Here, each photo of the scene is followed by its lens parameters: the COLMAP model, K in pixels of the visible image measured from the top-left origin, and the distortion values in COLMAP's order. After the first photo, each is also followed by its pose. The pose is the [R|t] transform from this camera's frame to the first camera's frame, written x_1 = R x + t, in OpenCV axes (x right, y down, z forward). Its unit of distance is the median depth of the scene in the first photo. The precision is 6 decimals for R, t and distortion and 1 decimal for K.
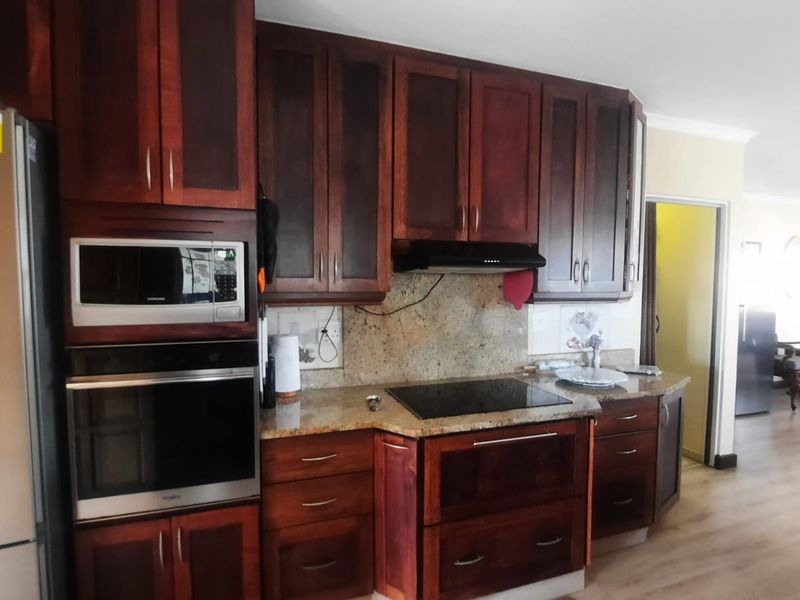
lens RADIAL K [[425.0, 0, 404.2], [0, 425.0, 302.6], [0, 0, 1]] dist [-0.003842, -0.010437]
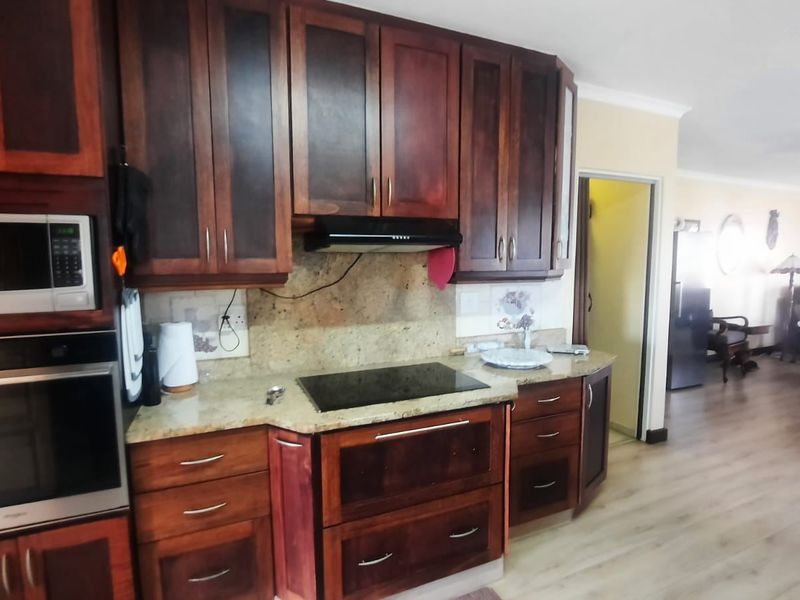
lens RADIAL K [[425.0, 0, 404.2], [0, 425.0, 302.6], [0, 0, 1]] dist [-0.003842, -0.010437]
pose [[0.996519, -0.017279, 0.081558, 0.116073], [0.013603, 0.998875, 0.045418, 0.000142], [-0.082251, -0.044151, 0.995633, 0.068866]]
